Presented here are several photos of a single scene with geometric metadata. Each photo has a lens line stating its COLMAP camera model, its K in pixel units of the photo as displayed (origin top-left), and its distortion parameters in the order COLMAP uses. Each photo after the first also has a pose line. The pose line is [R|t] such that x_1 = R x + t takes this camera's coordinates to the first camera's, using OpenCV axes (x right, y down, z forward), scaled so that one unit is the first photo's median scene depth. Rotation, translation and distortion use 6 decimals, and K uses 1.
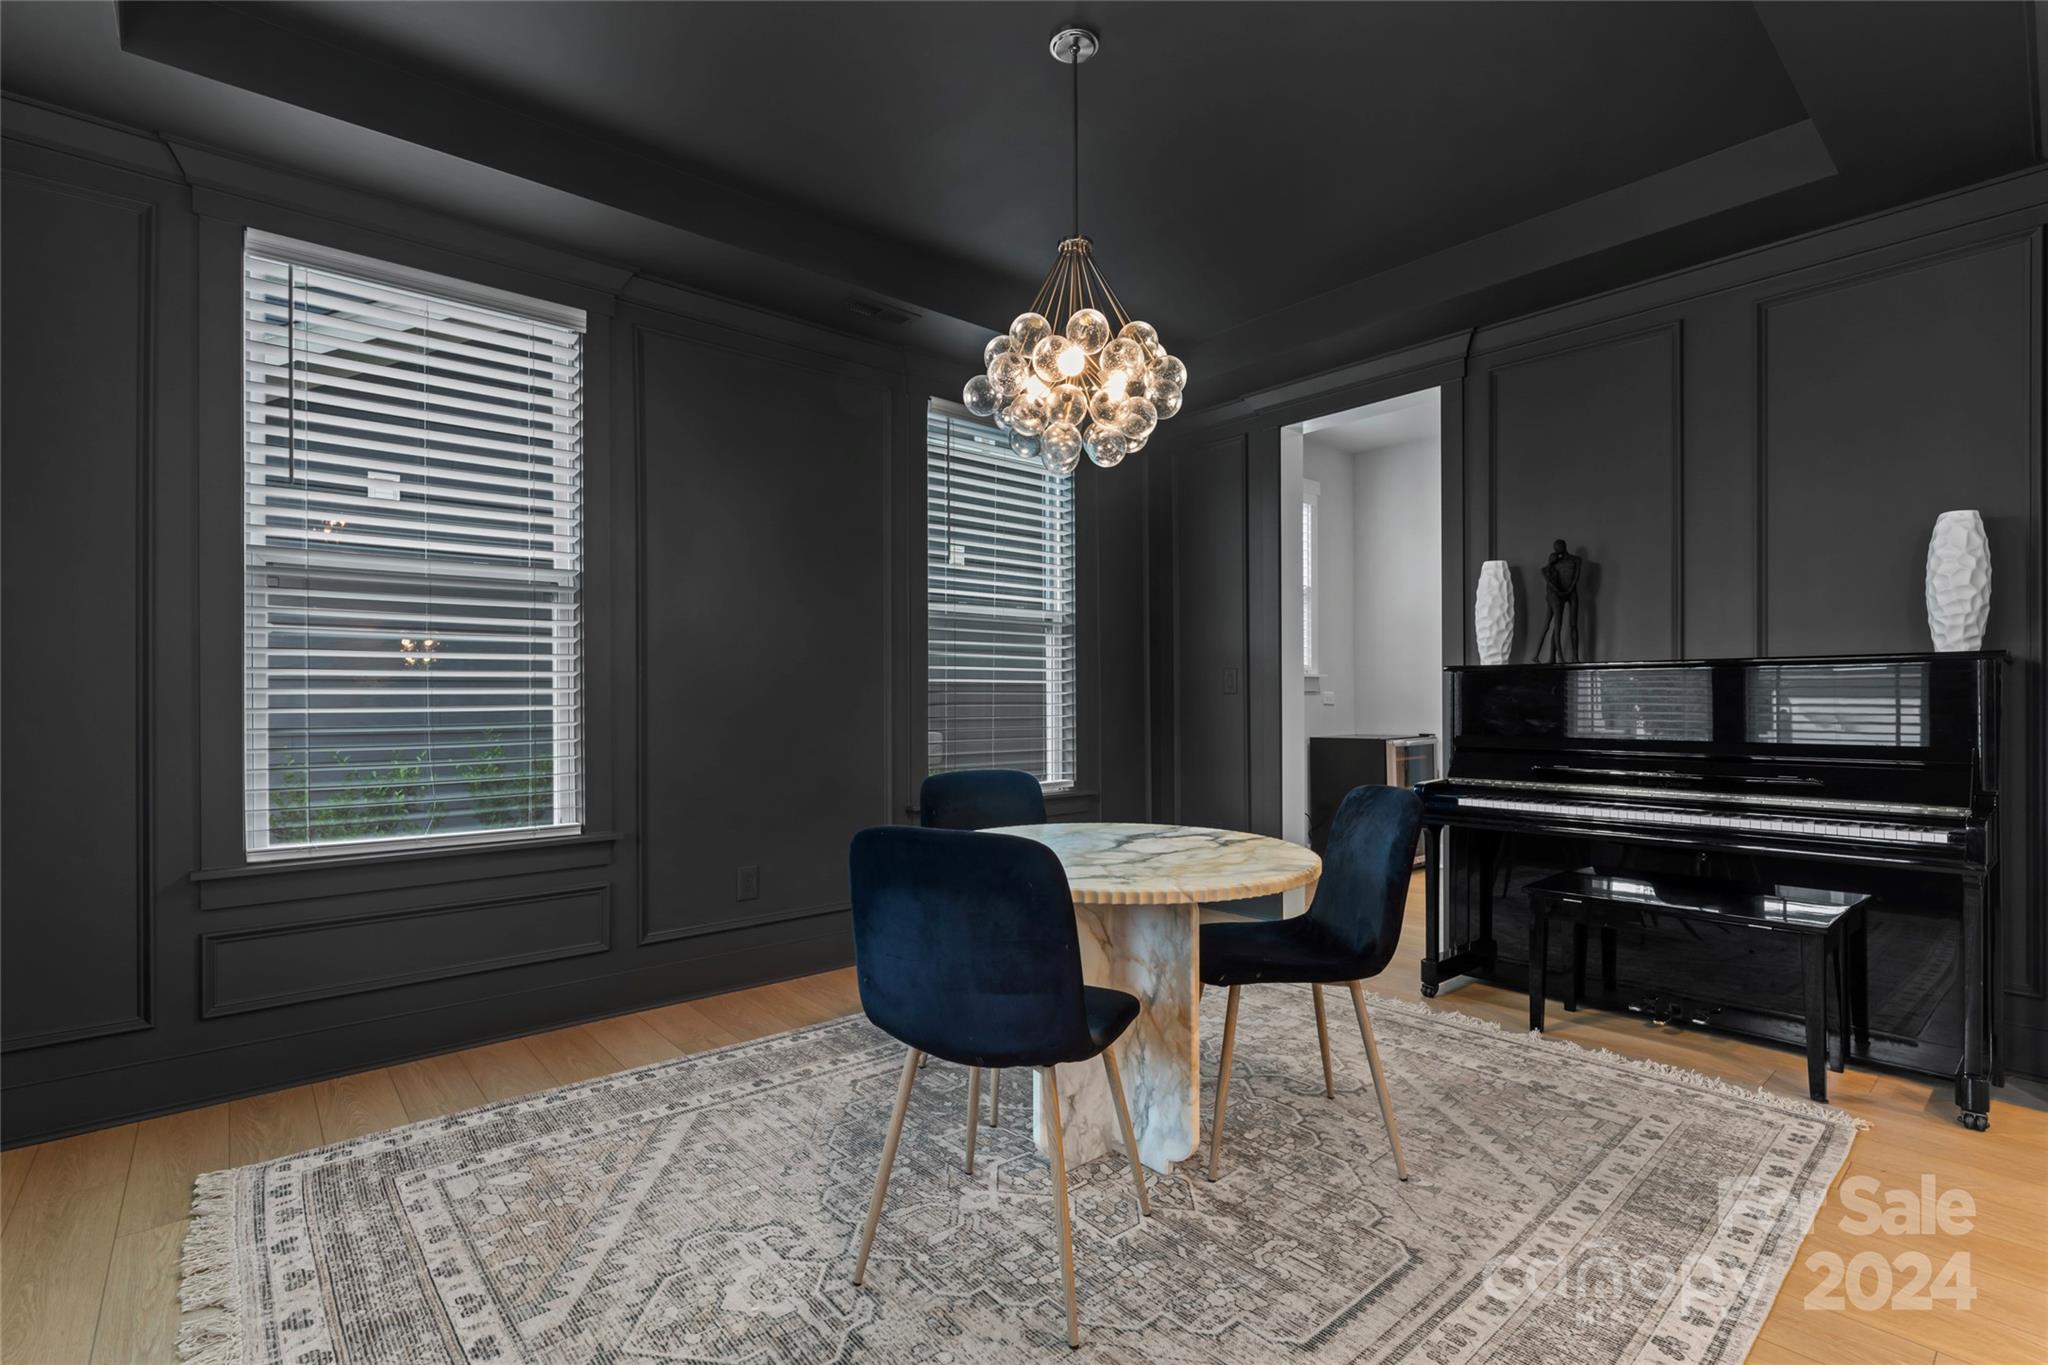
lens RADIAL K [[927.8, 0, 1025.2], [0, 927.8, 693.1], [0, 0, 1]] dist [0.000855, 0.001625]
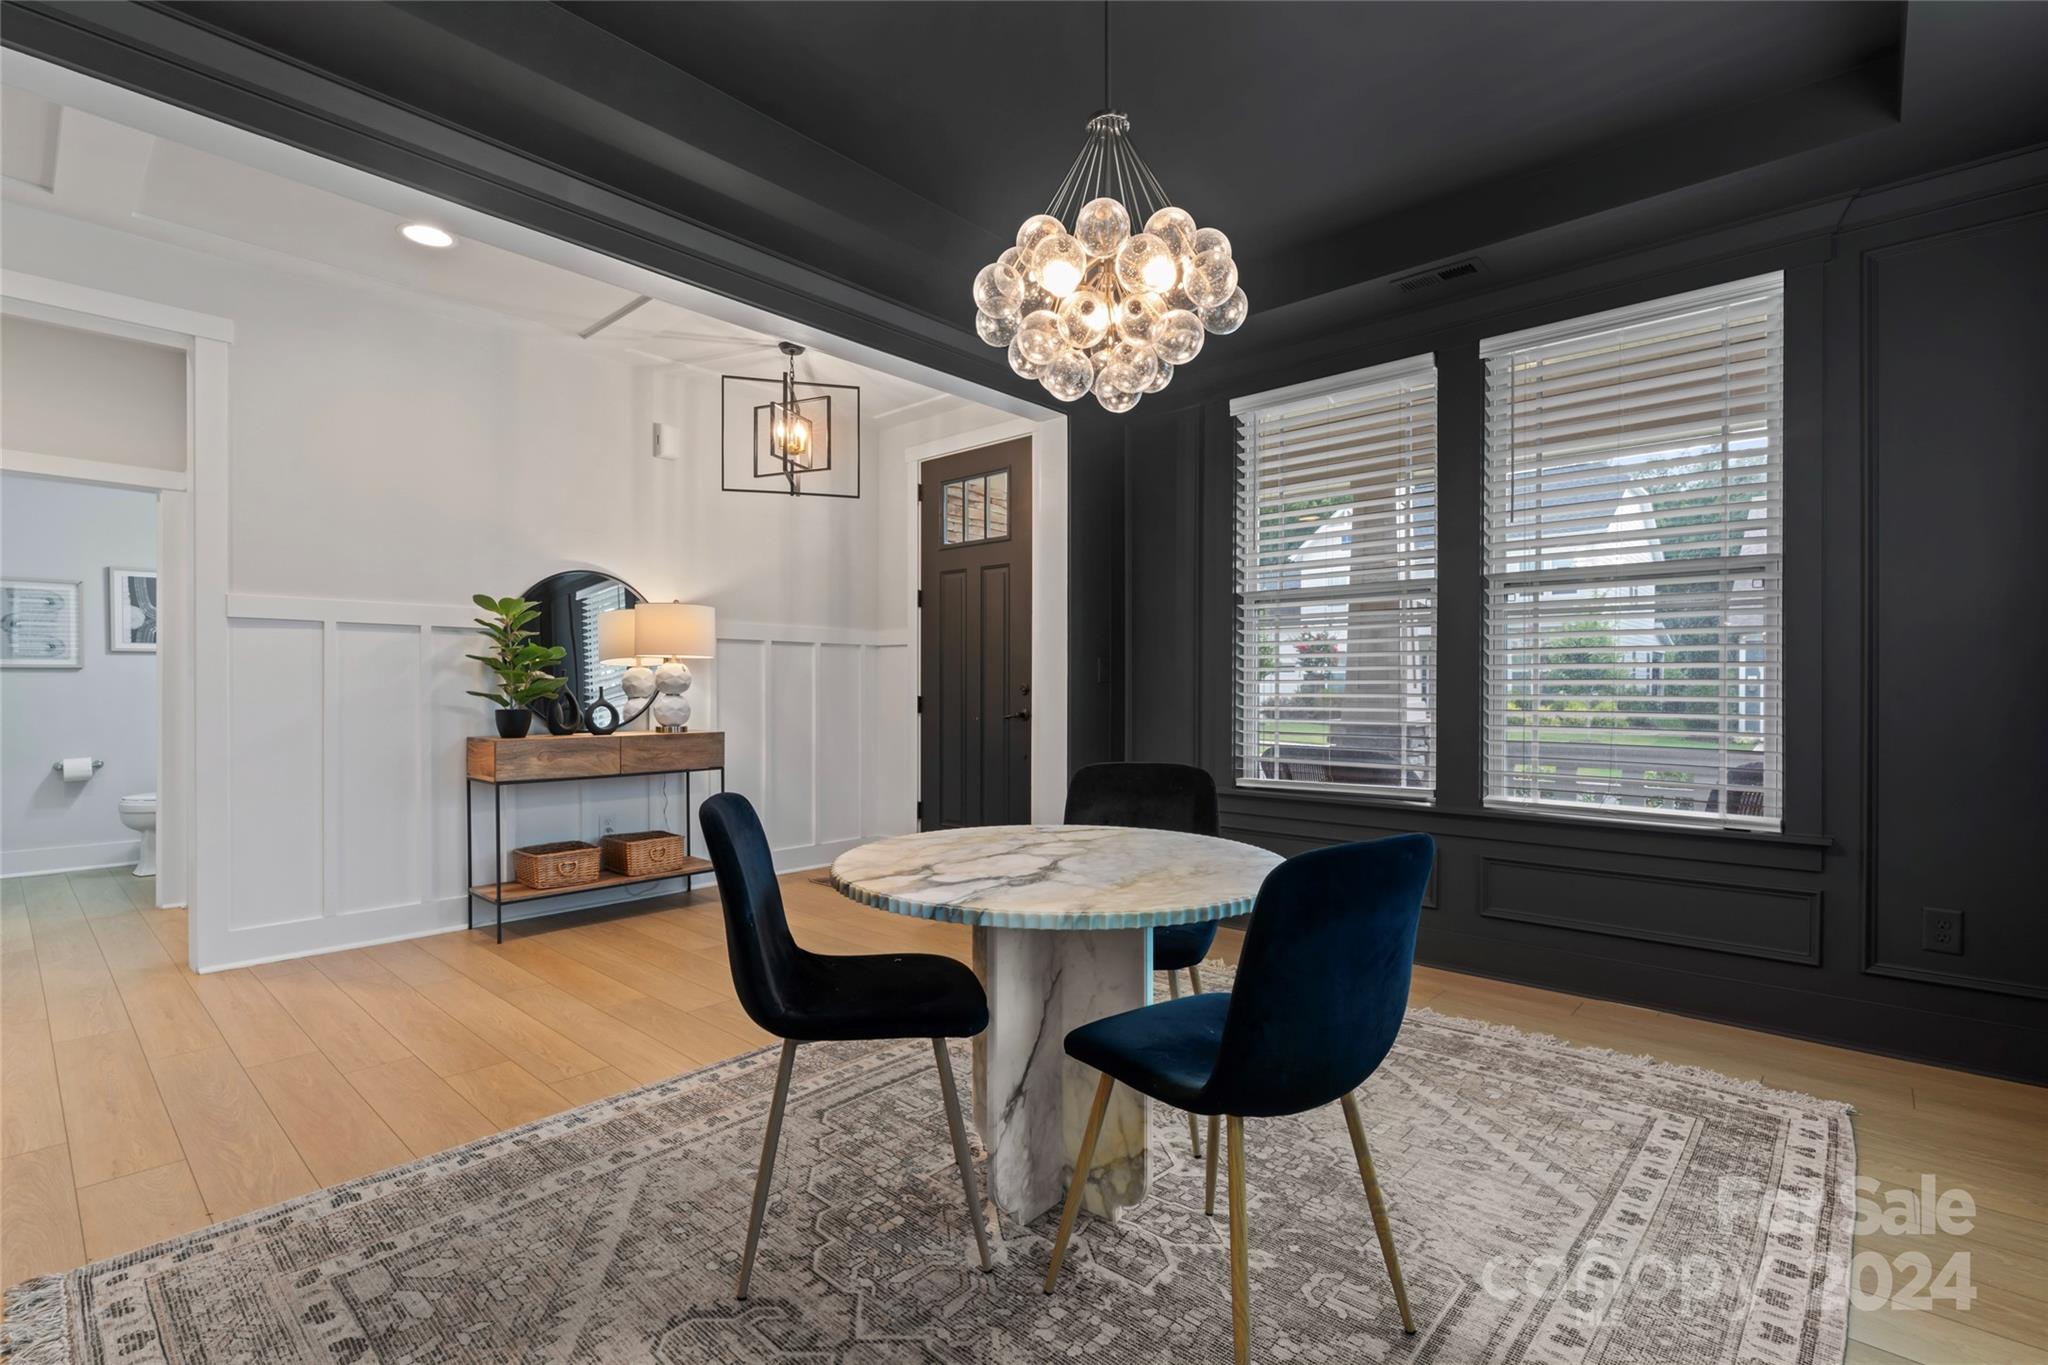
lens RADIAL K [[927.8, 0, 1020.8], [0, 927.8, 688.3], [0, 0, 1]] dist [0.000855, 0.001625]
pose [[-0.992628, 0.001855, -0.121191, 0.251394], [0.002083, 0.999996, -0.001760, 0.008588], [0.121187, -0.001999, -0.992628, 1.977082]]
